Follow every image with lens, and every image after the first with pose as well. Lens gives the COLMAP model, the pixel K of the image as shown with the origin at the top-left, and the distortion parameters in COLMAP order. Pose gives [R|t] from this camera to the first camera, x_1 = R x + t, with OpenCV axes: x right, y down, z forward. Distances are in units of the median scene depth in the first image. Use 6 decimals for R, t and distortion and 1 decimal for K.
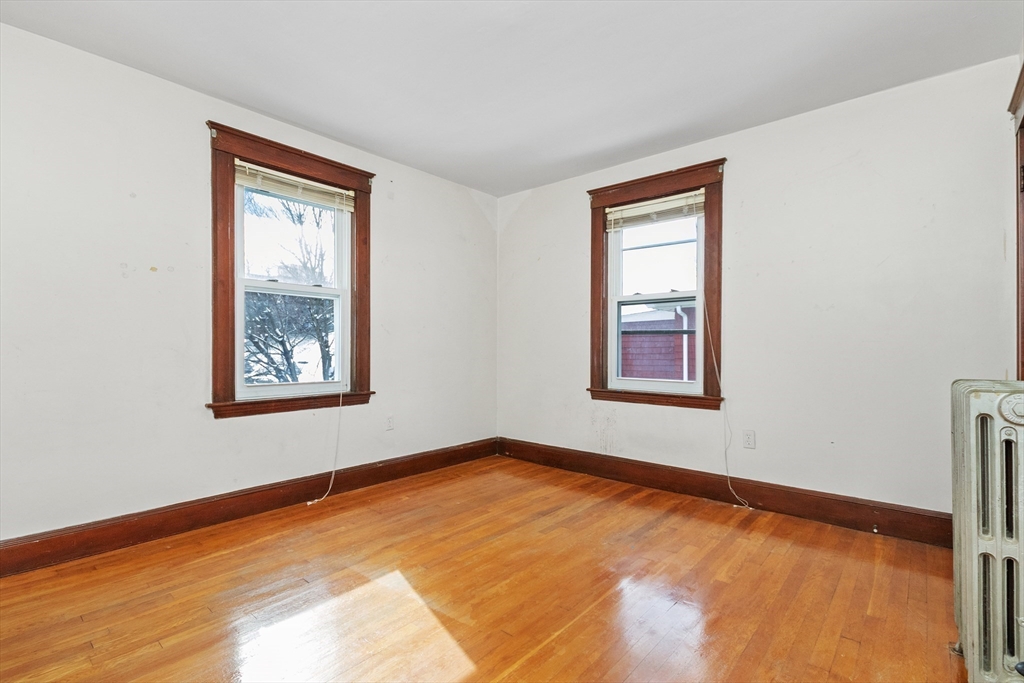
lens RADIAL K [[475.2, 0, 524.9], [0, 475.2, 352.0], [0, 0, 1]] dist [0.005276, -0.000149]
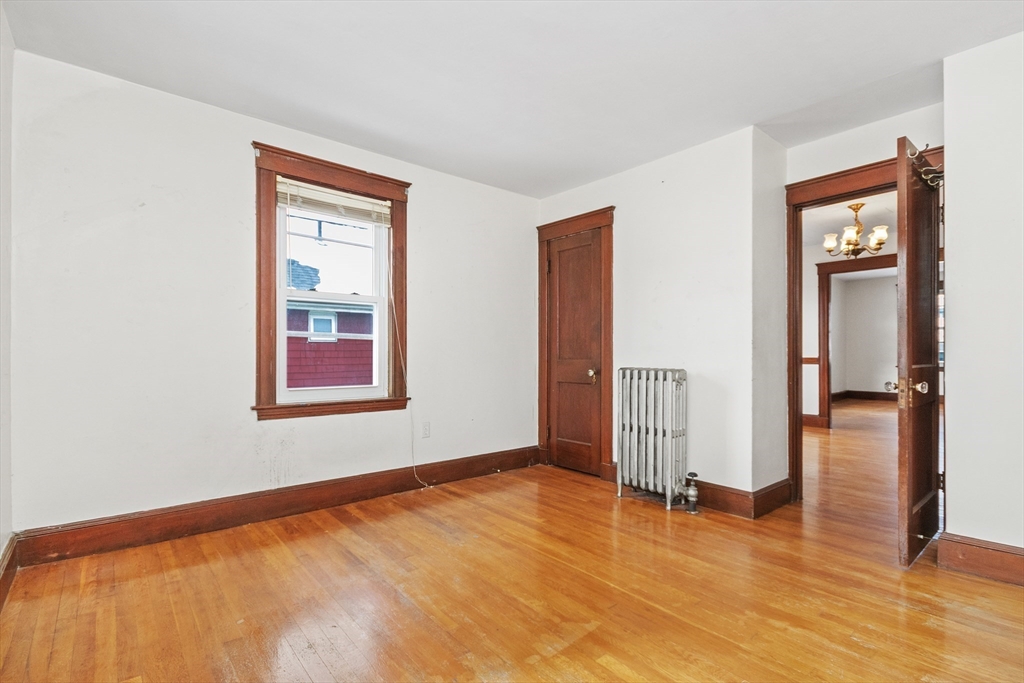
lens RADIAL K [[475.2, 0, 524.9], [0, 475.2, 352.0], [0, 0, 1]] dist [0.005276, -0.000149]
pose [[0.160000, 0.002398, 0.987114, -0.610078], [0.006448, 0.999973, -0.003474, -0.003943], [-0.987096, 0.006921, 0.159980, 0.526671]]
